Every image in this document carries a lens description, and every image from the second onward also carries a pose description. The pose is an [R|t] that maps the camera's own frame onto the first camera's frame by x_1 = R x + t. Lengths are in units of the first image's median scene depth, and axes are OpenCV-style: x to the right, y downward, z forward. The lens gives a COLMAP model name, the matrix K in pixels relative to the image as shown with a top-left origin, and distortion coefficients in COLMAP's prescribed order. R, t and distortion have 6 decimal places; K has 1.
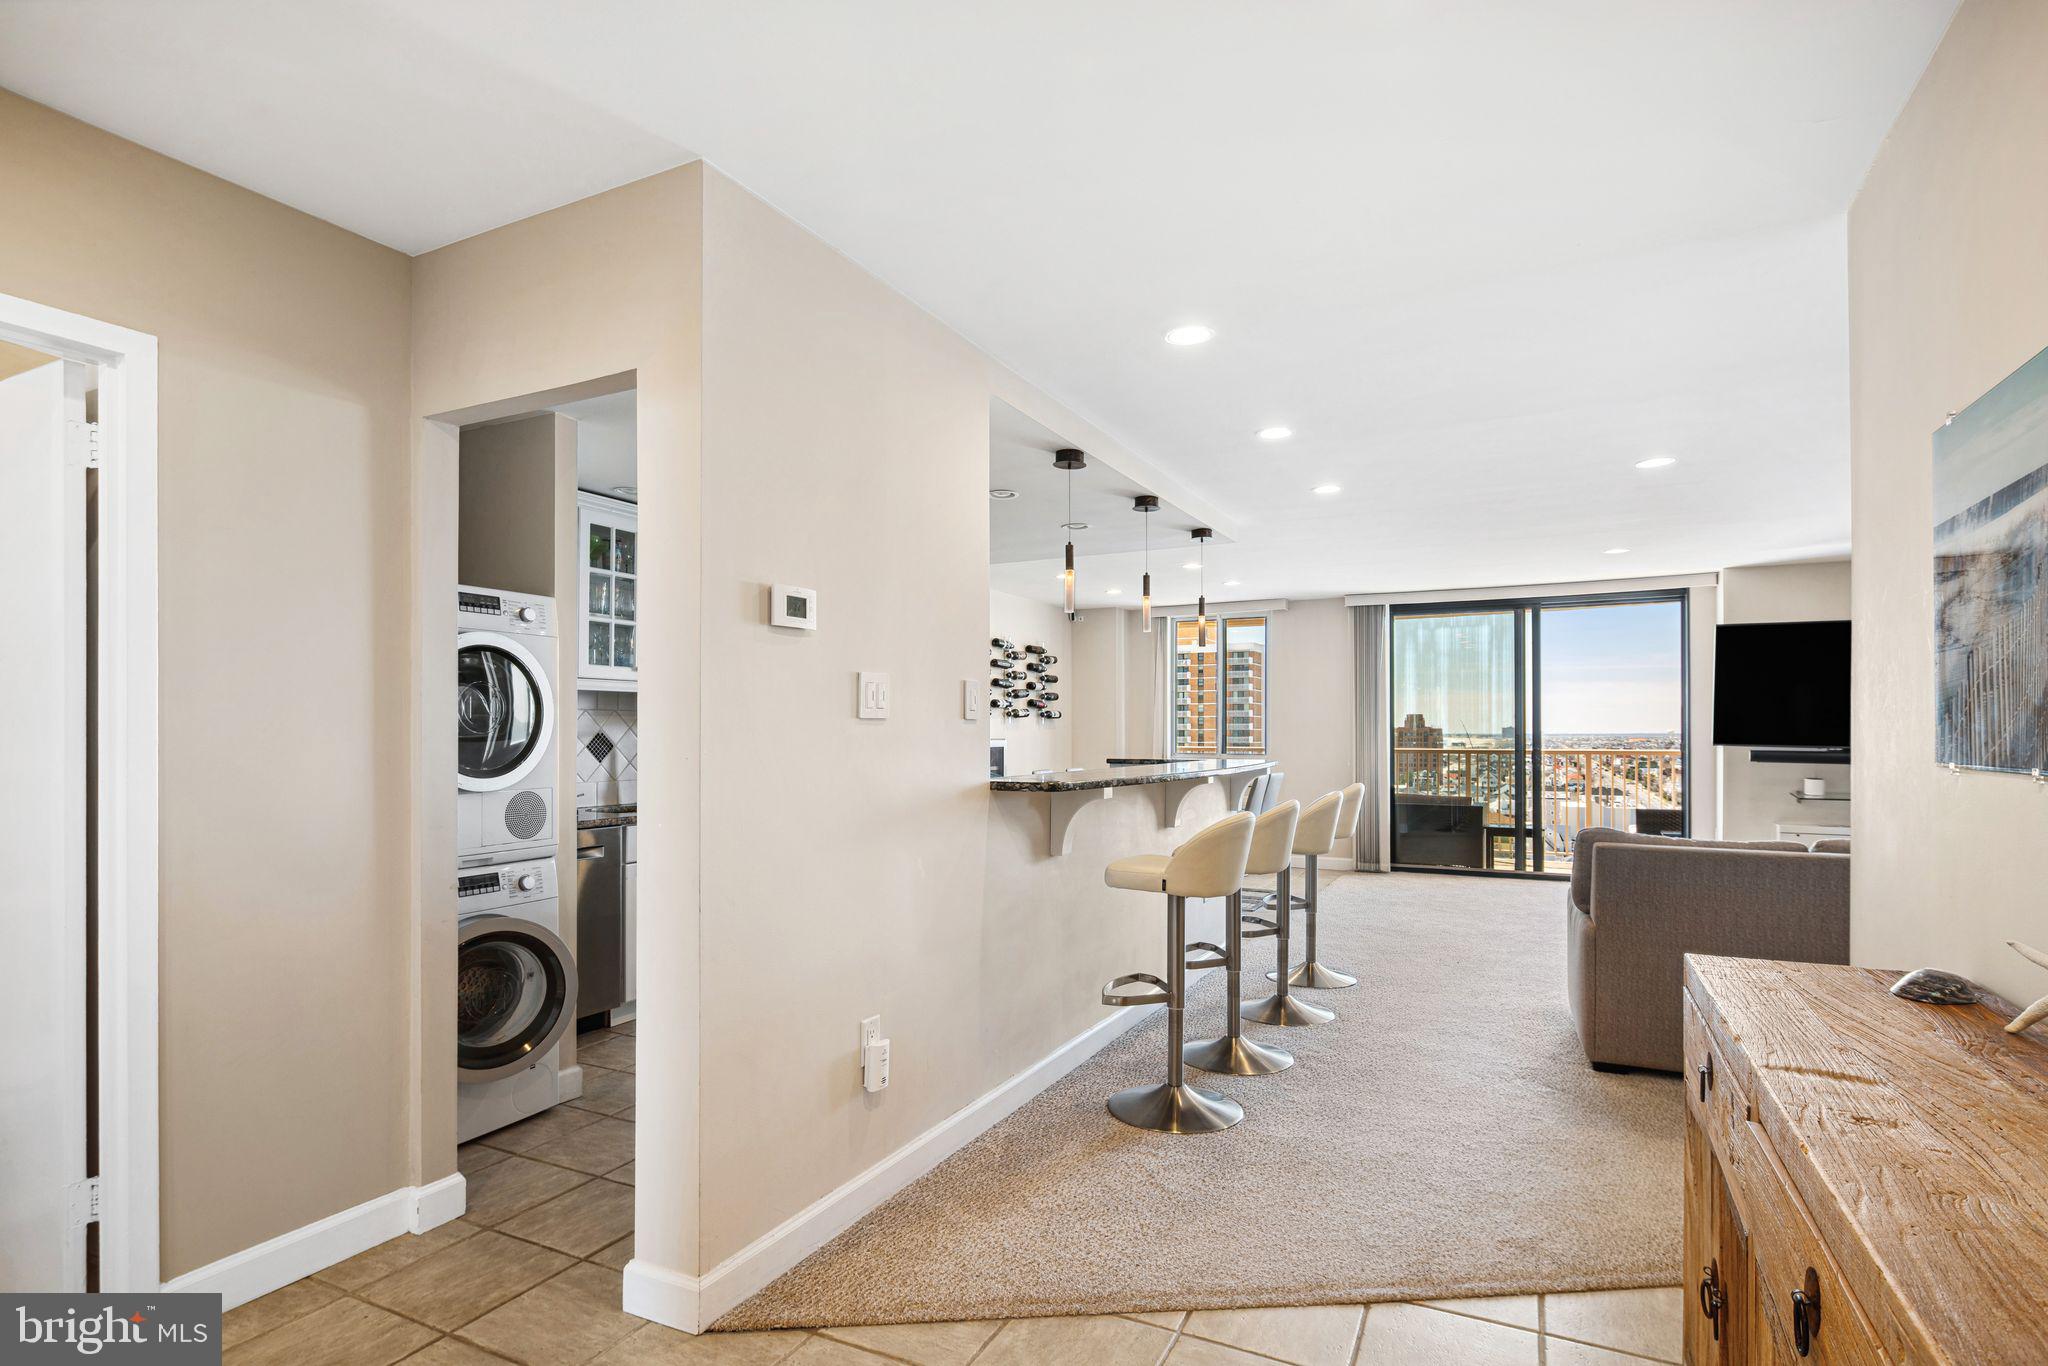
lens RADIAL K [[973.4, 0, 1082.0], [0, 973.4, 731.9], [0, 0, 1]] dist [0.028496, -0.000698]
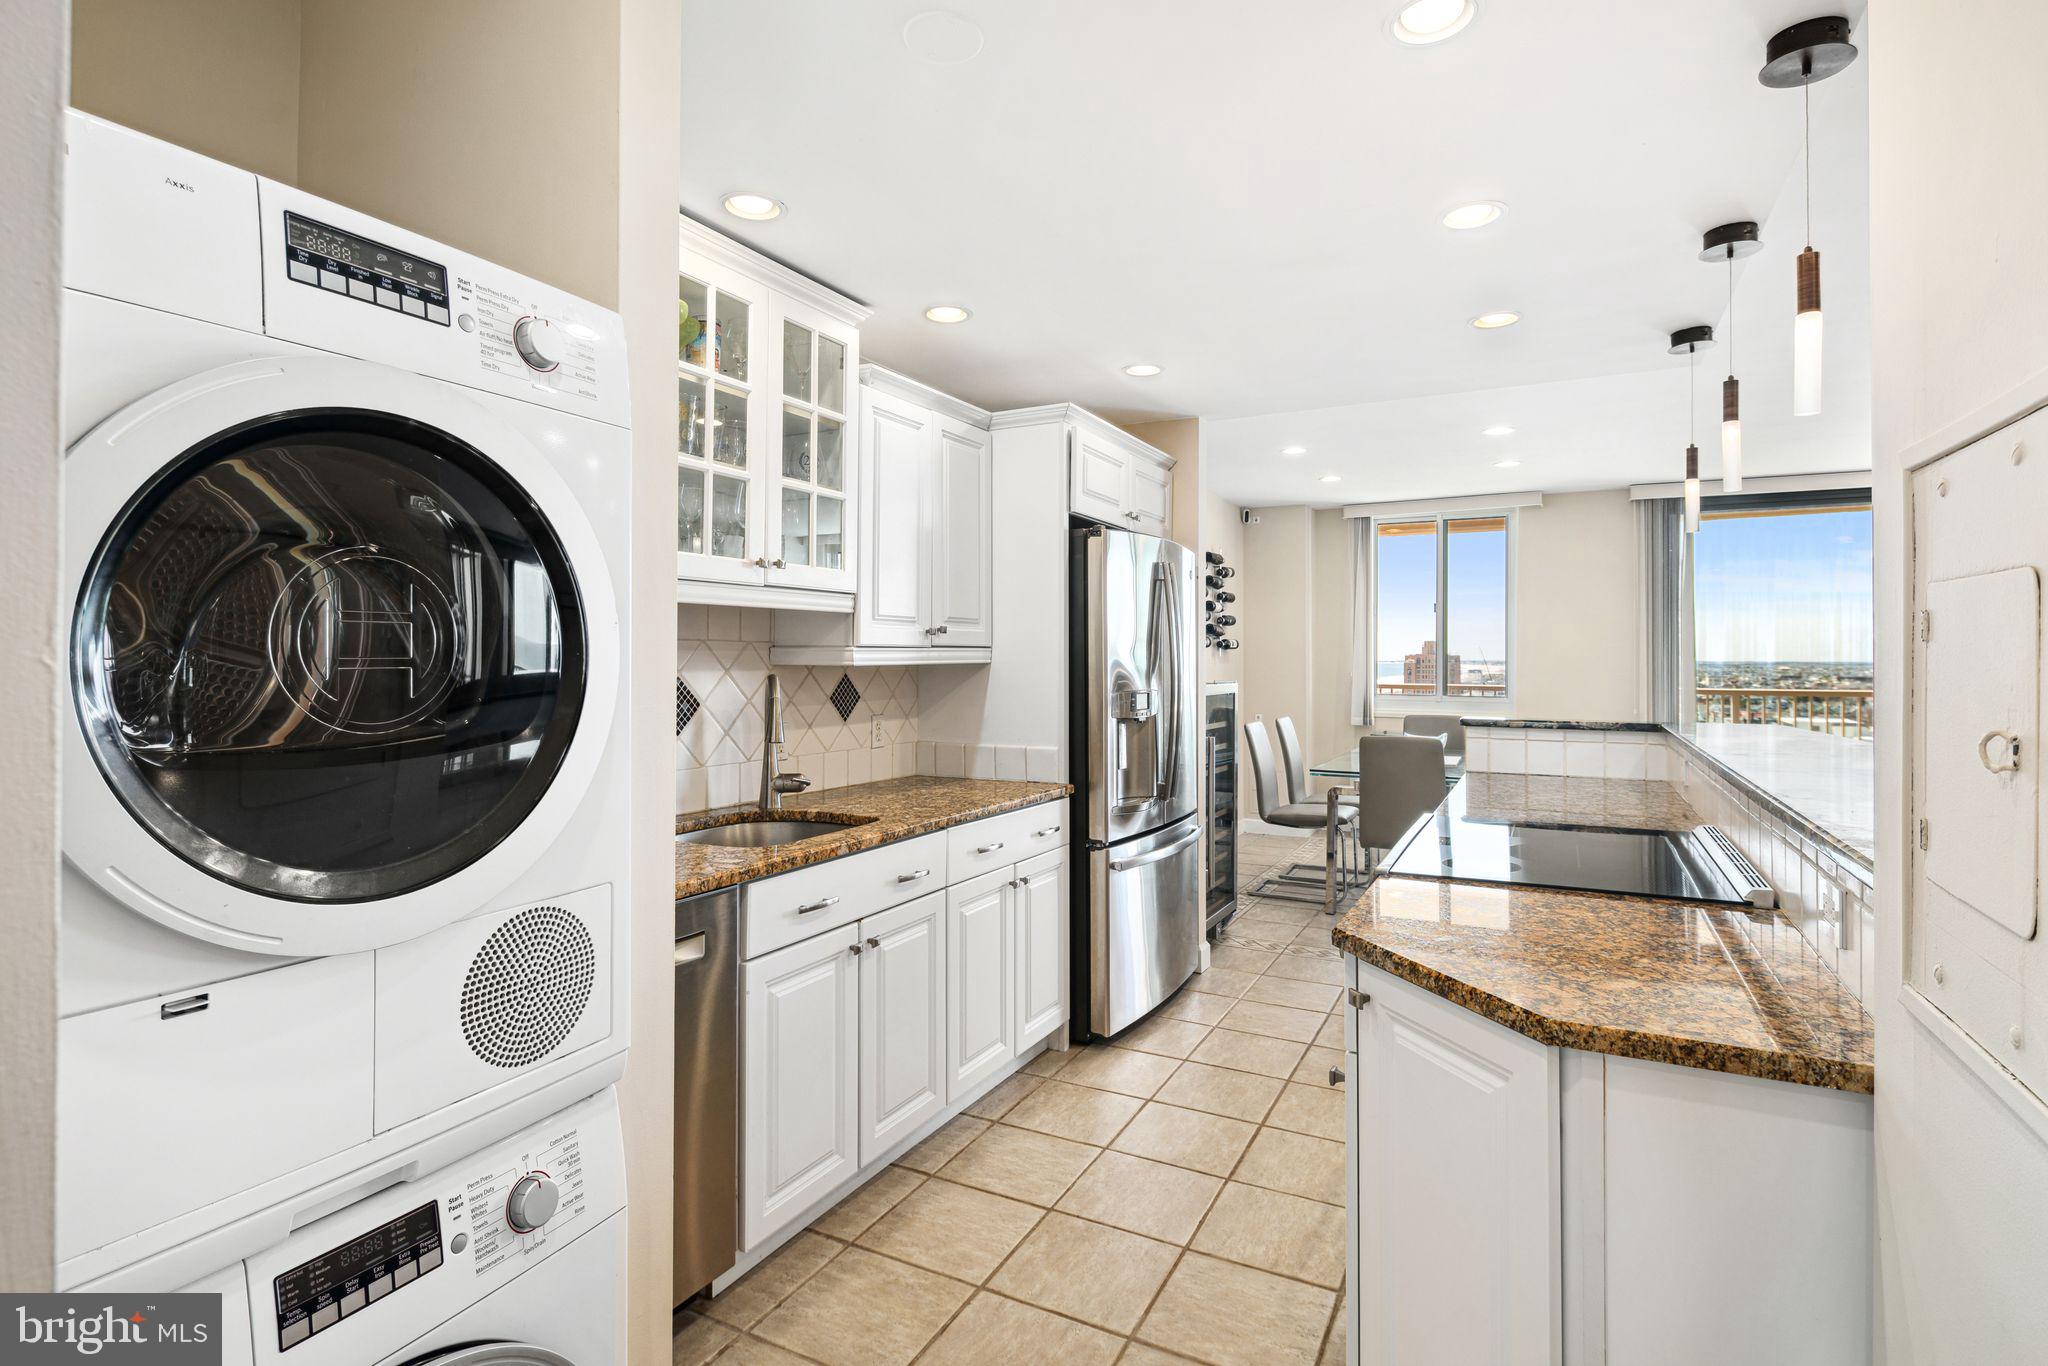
lens RADIAL K [[973.4, 0, 1054.0], [0, 973.4, 660.0], [0, 0, 1]] dist [0.028496, -0.000698]
pose [[0.998972, 0.003791, -0.045162, -0.135044], [-0.003716, 0.999992, 0.001738, -0.006877], [0.045169, -0.001568, 0.998978, 0.242526]]
